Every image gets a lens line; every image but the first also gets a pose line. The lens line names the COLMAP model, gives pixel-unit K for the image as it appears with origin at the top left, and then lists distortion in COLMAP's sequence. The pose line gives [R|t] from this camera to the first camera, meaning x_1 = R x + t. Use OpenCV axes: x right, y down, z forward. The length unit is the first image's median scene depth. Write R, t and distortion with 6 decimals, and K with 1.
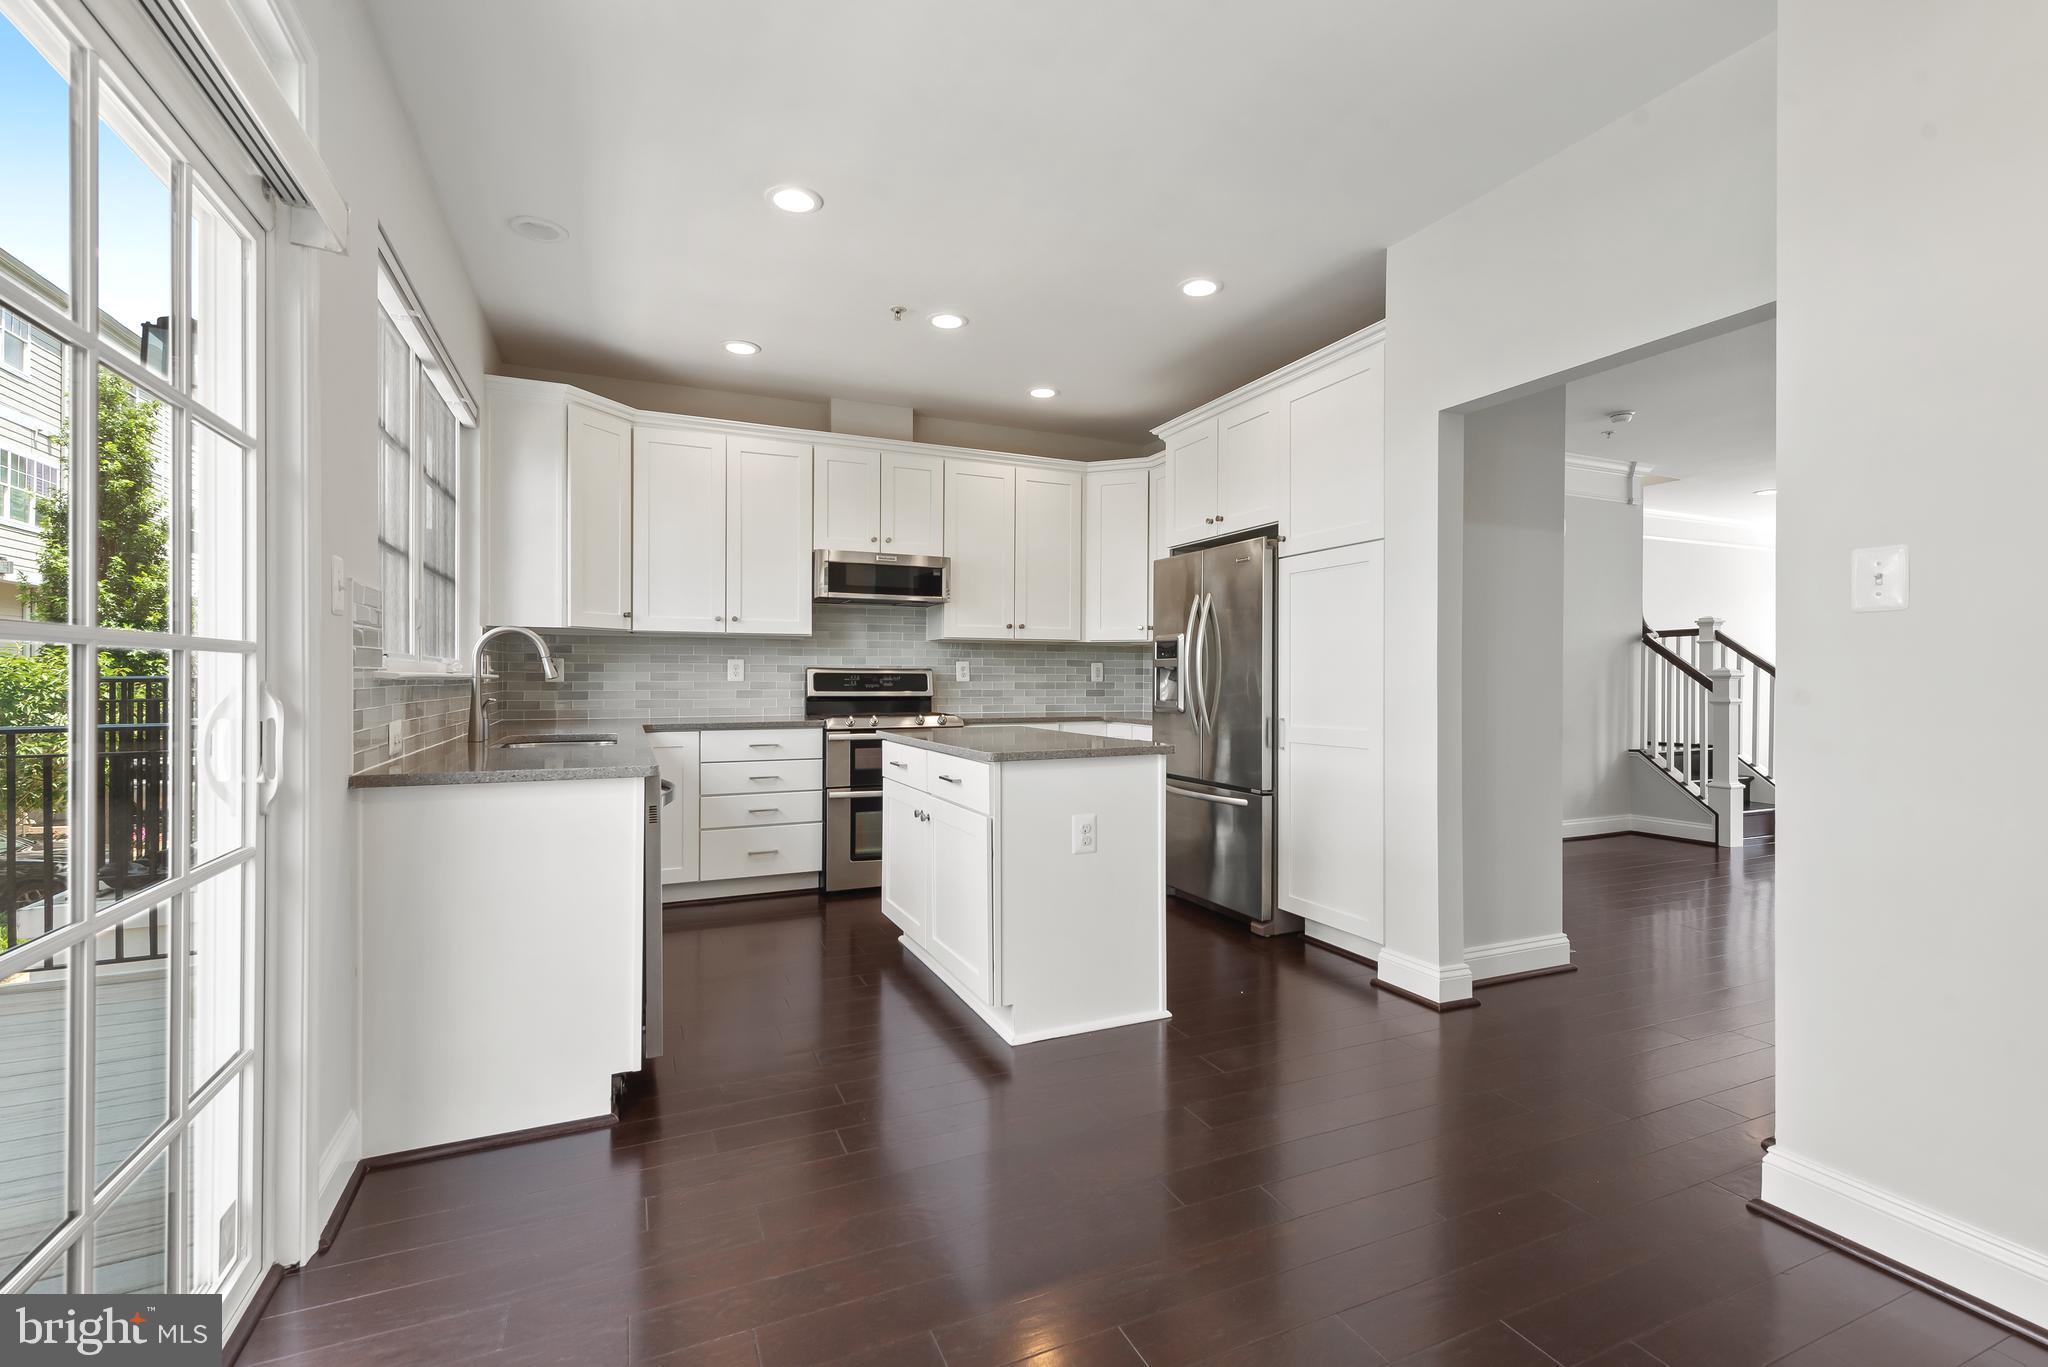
lens RADIAL K [[903.6, 0, 1031.2], [0, 903.6, 679.3], [0, 0, 1]] dist [0.020153, -0.007541]
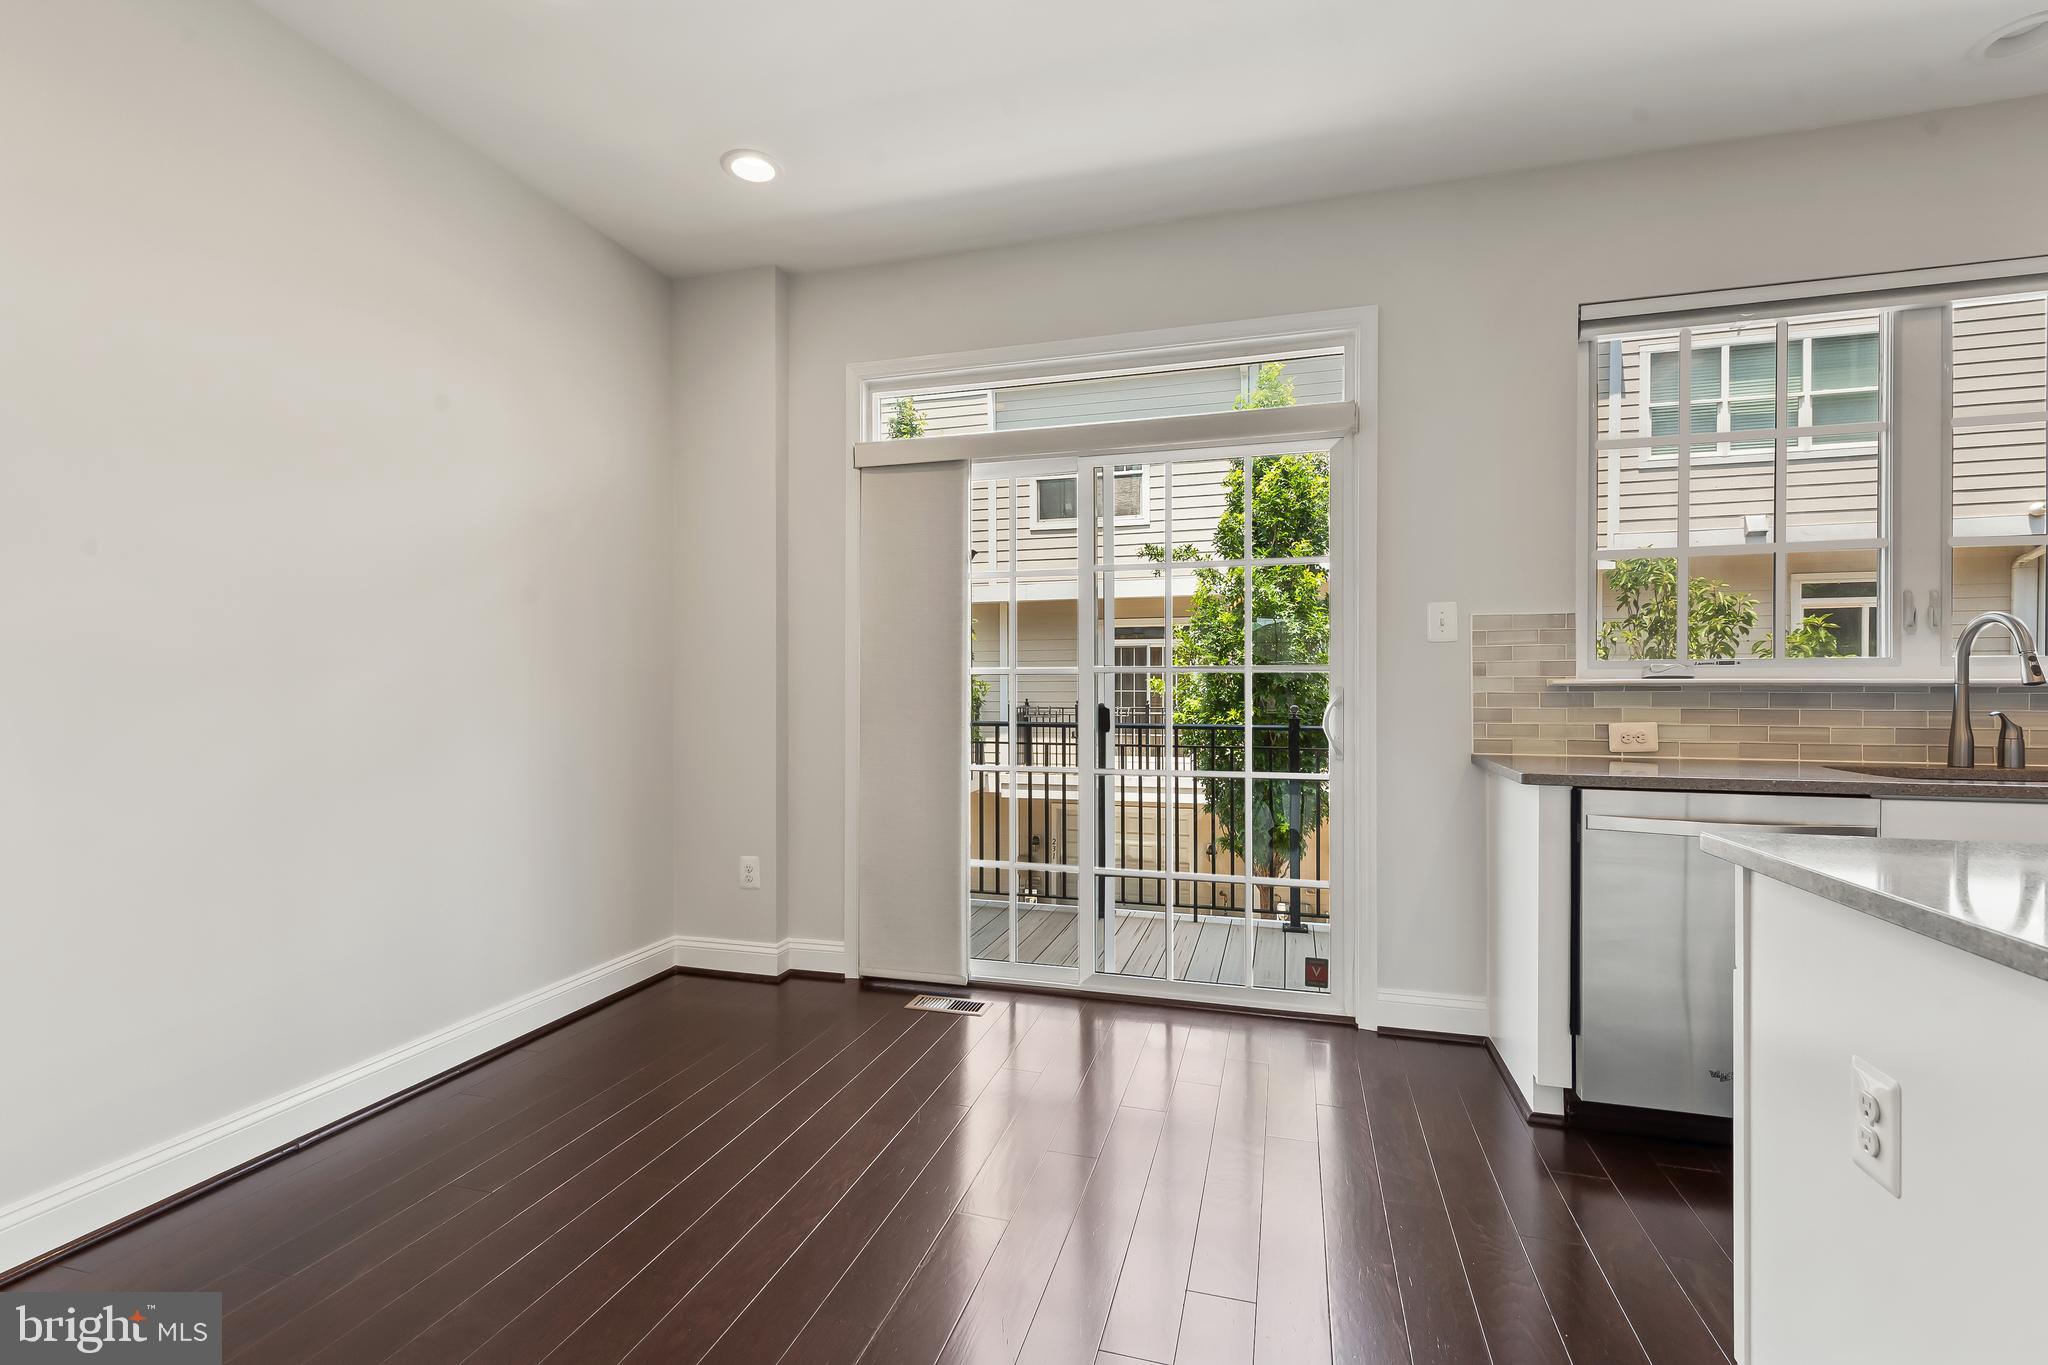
lens RADIAL K [[903.6, 0, 1023.6], [0, 903.6, 688.9], [0, 0, 1]] dist [0.020153, -0.007541]
pose [[-0.646321, 0.001039, -0.763065, 0.319604], [-0.002367, 0.999992, 0.003366, 0.001120], [0.763062, 0.003982, -0.646313, 0.574509]]
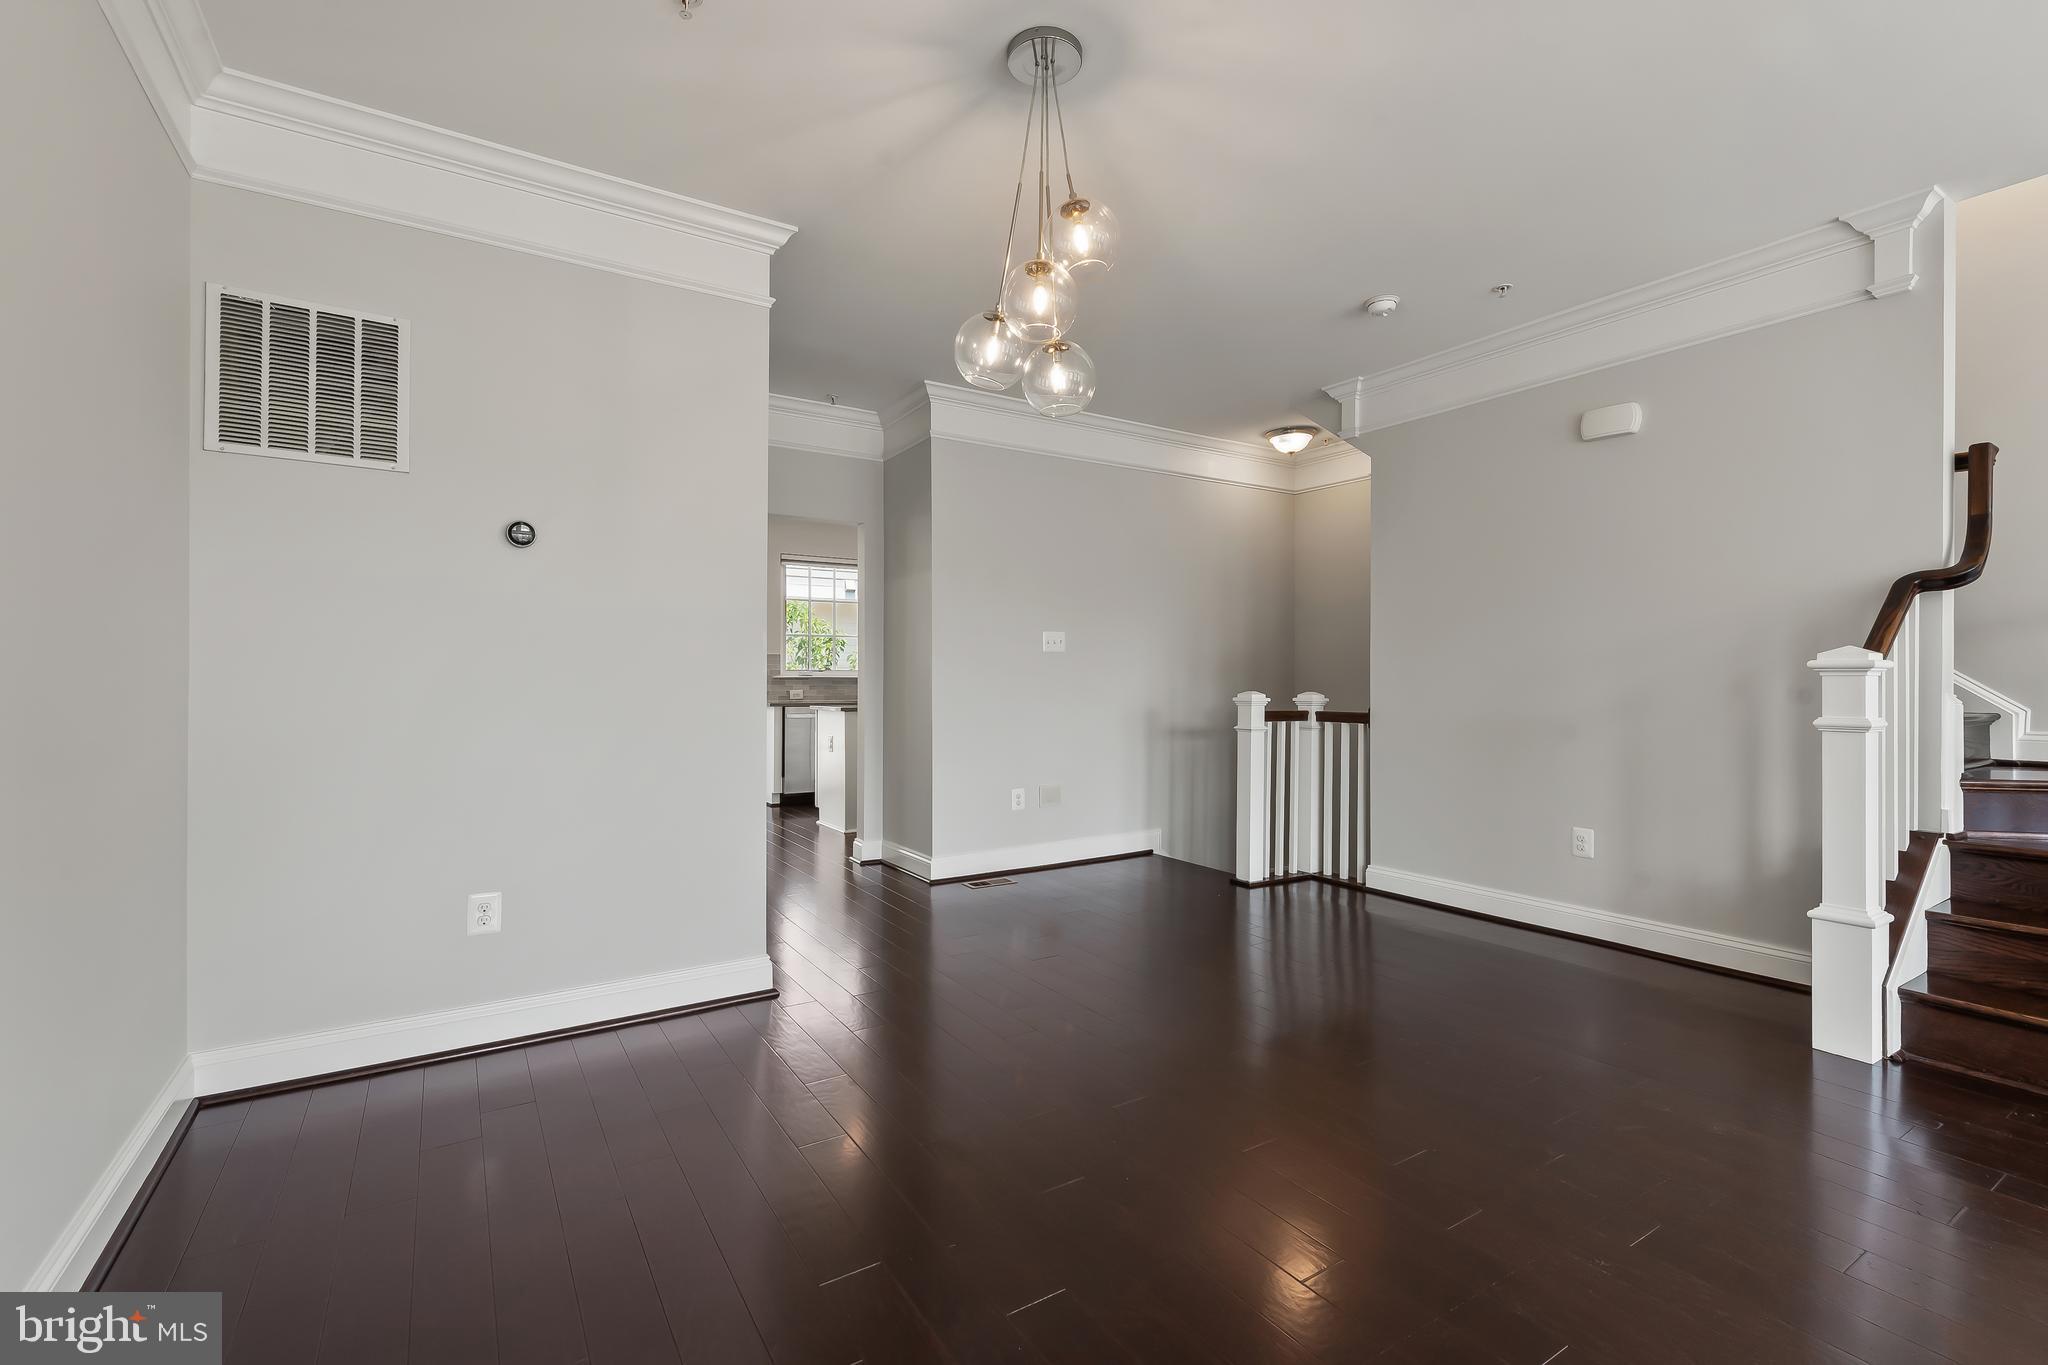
lens RADIAL K [[903.6, 0, 1027.2], [0, 903.6, 675.9], [0, 0, 1]] dist [0.020153, -0.007541]
pose [[0.149632, -0.007773, -0.988711, 1.440715], [-0.005820, 0.999945, -0.008743, 0.008624], [0.988725, 0.007063, 0.149579, 0.677674]]
